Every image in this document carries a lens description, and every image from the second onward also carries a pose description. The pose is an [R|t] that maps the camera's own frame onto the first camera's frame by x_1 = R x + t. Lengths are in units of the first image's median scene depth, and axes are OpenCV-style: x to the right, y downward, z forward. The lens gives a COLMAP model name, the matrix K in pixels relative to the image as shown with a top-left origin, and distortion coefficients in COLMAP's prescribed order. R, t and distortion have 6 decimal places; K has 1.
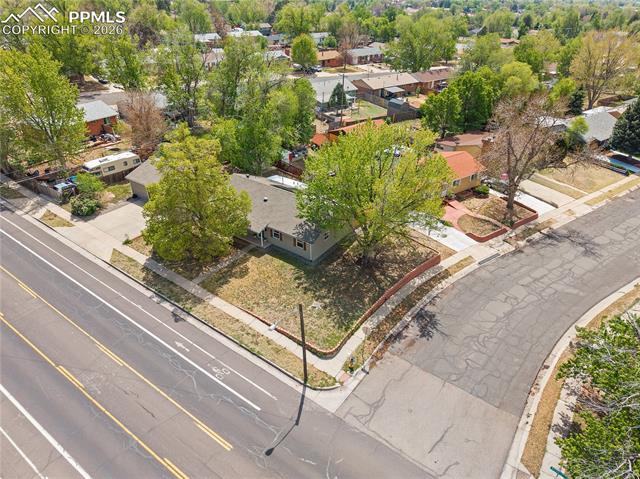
lens RADIAL K [[428.6, 0, 320.0], [0, 428.6, 239.5], [0, 0, 1]] dist [0.045631, -0.067311]
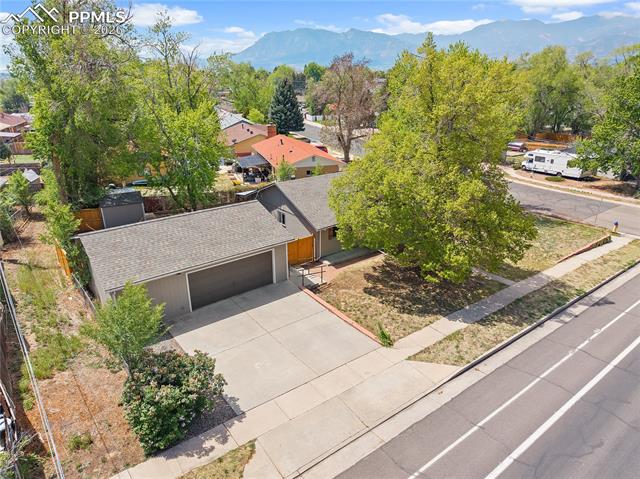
lens RADIAL K [[428.6, 0, 320.0], [0, 428.6, 239.5], [0, 0, 1]] dist [0.045631, -0.067311]
pose [[0.288303, -0.359343, 0.887555, -0.848002], [0.497814, 0.848049, 0.181644, -0.194048], [-0.817963, 0.389468, 0.423381, 0.882170]]
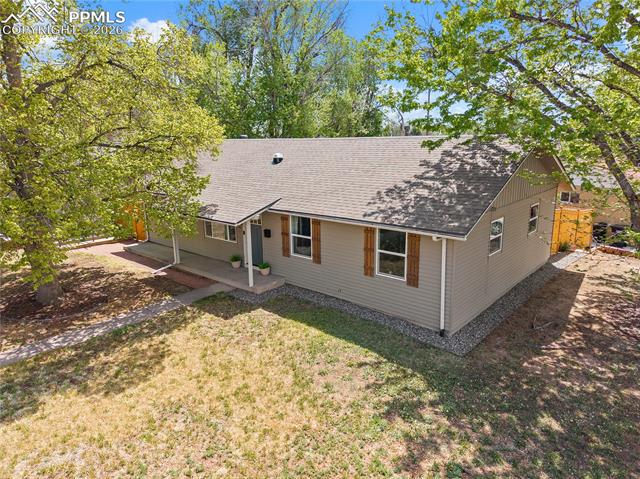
lens RADIAL K [[428.6, 0, 320.0], [0, 428.6, 239.5], [0, 0, 1]] dist [0.045631, -0.067311]
pose [[0.993328, -0.003220, -0.115283, -0.060599], [-0.034149, 0.946570, -0.320685, 0.079577], [0.110156, 0.322482, 0.940144, 0.771951]]
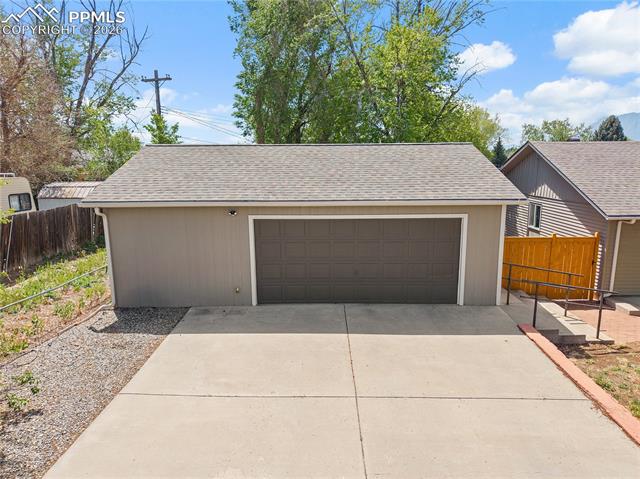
lens RADIAL K [[428.6, 0, 320.0], [0, 428.6, 239.5], [0, 0, 1]] dist [0.045631, -0.067311]
pose [[0.825069, -0.119886, 0.552167, -0.583819], [0.307328, 0.915253, -0.260503, -0.070950], [-0.474141, 0.384629, 0.791991, 1.023012]]
